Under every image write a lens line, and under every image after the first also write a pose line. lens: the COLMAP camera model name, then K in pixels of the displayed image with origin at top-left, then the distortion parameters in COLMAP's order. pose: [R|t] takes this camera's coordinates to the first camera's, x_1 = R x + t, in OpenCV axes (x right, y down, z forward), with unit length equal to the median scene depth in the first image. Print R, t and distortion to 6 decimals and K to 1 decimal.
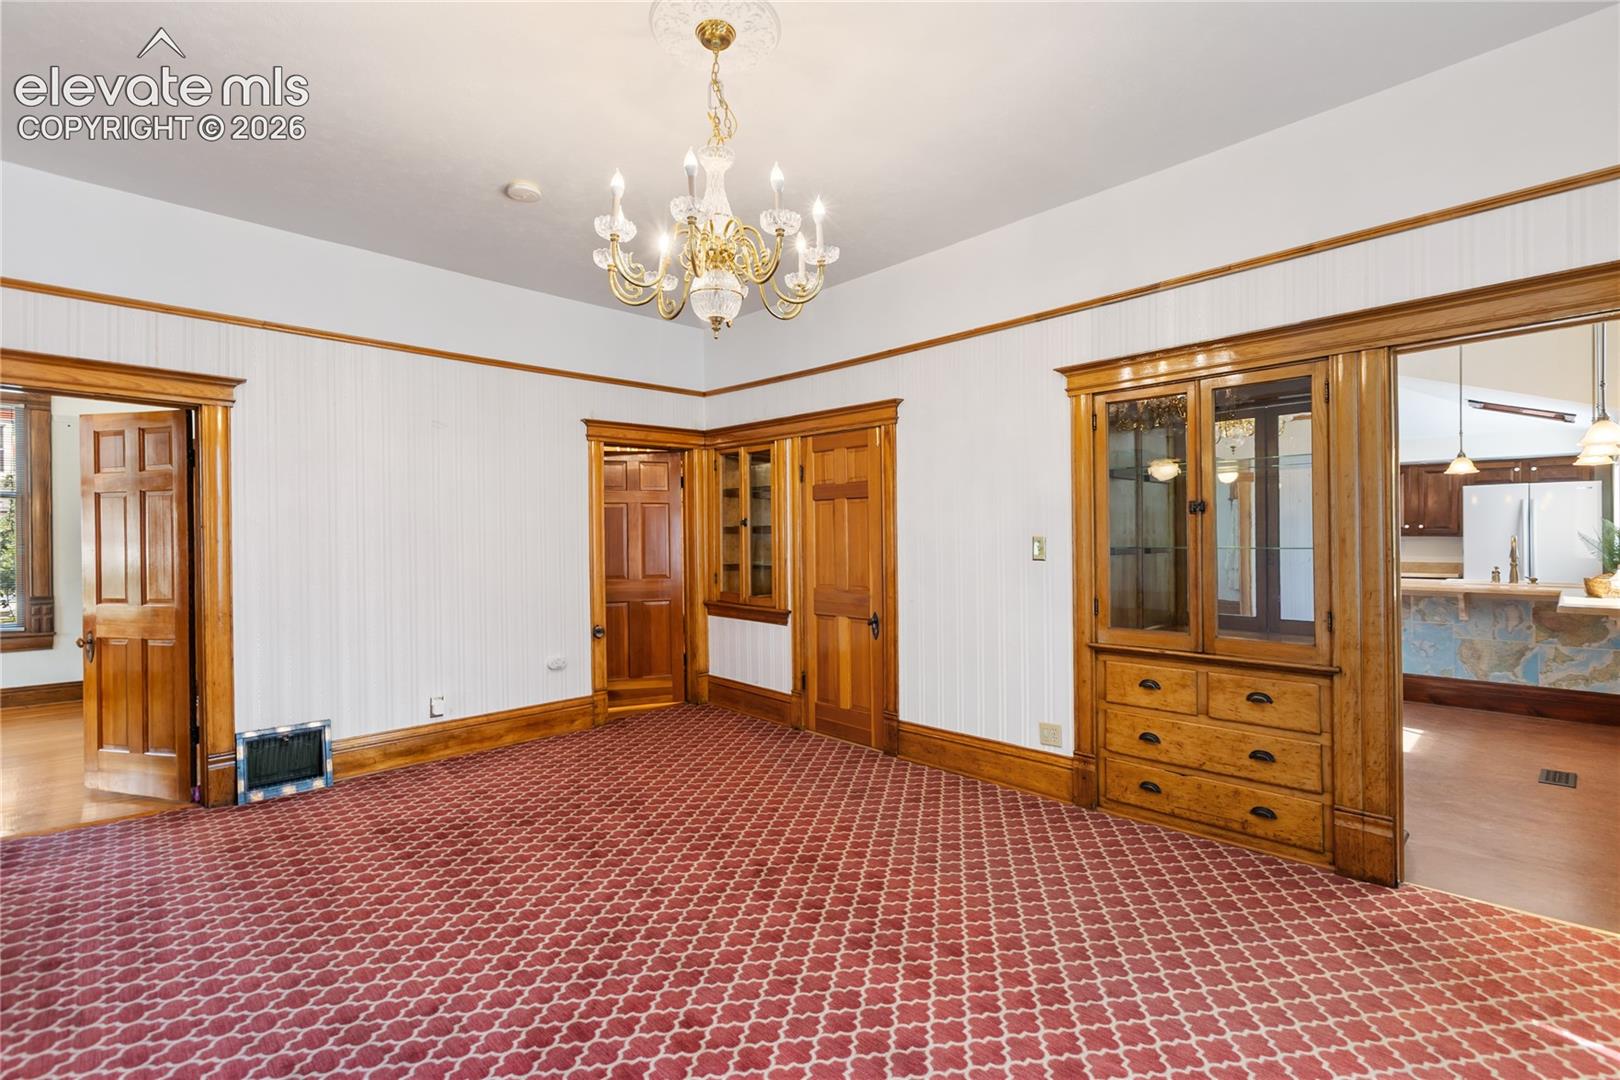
lens RADIAL K [[730.6, 0, 805.1], [0, 730.6, 540.2], [0, 0, 1]] dist [-0.000371, -0.000574]
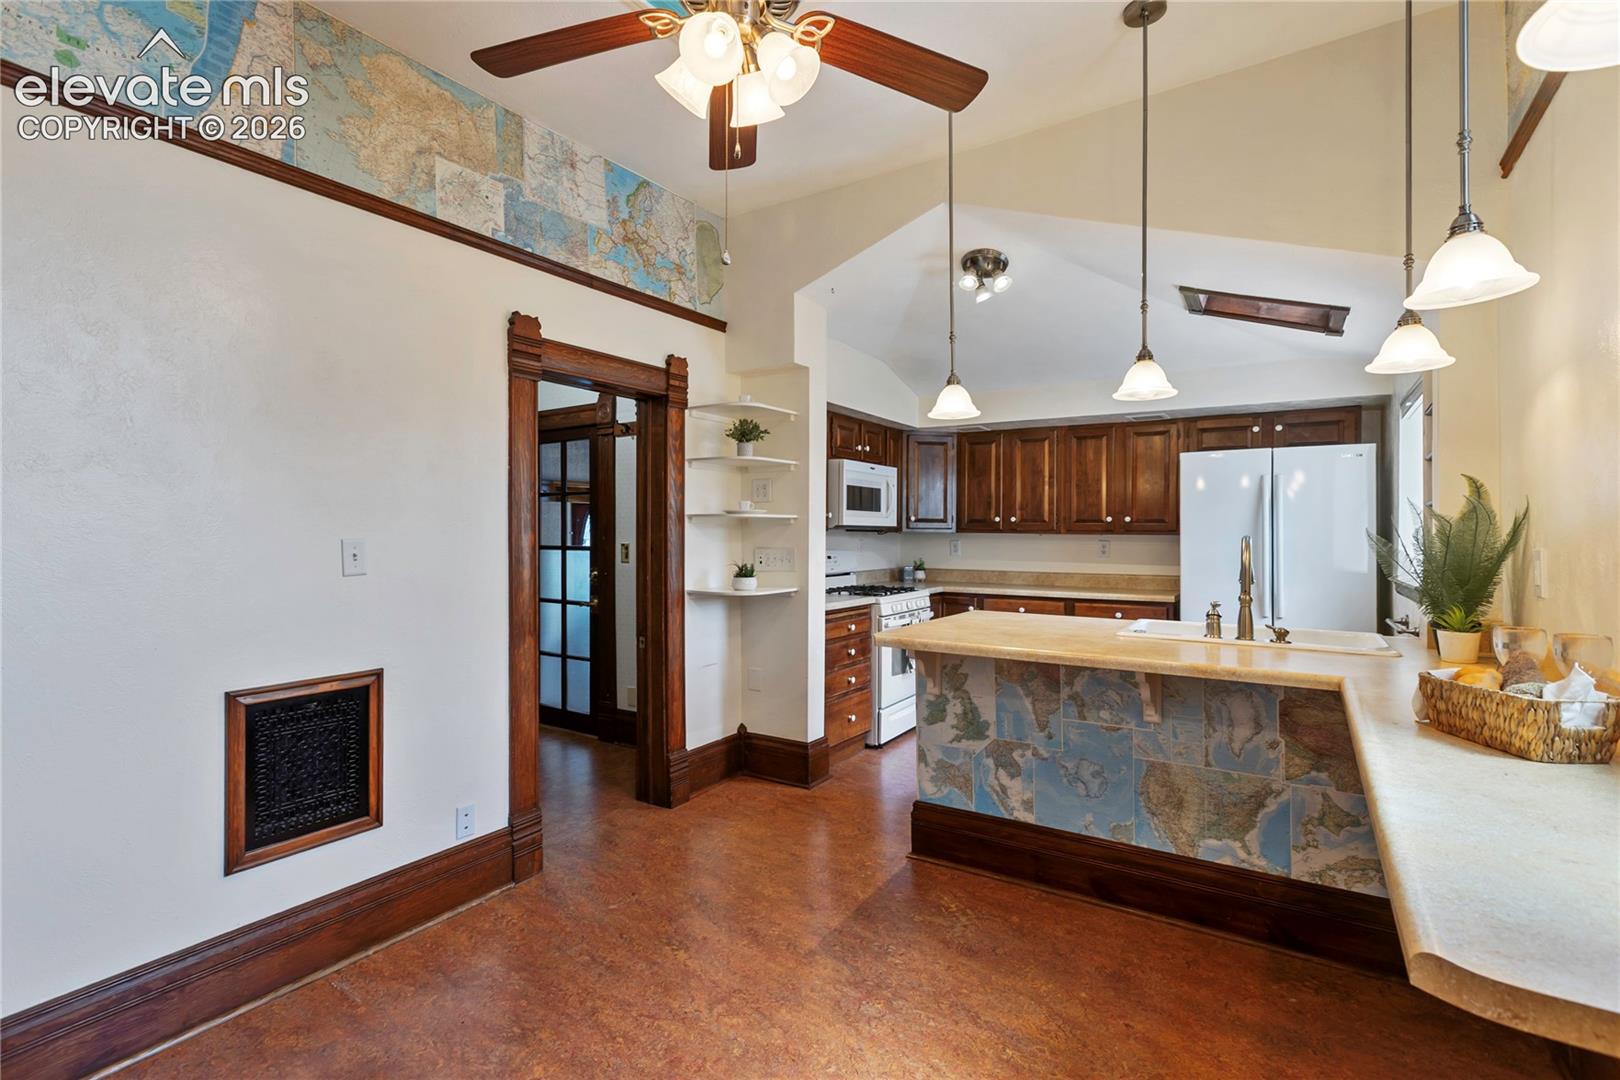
lens RADIAL K [[730.6, 0, 805.9], [0, 730.6, 539.8], [0, 0, 1]] dist [-0.000371, -0.000574]
pose [[0.976286, 0.001417, 0.216481, 0.600181], [-0.002838, 0.999976, 0.006254, -0.006451], [-0.216468, -0.006720, 0.976267, 0.610393]]
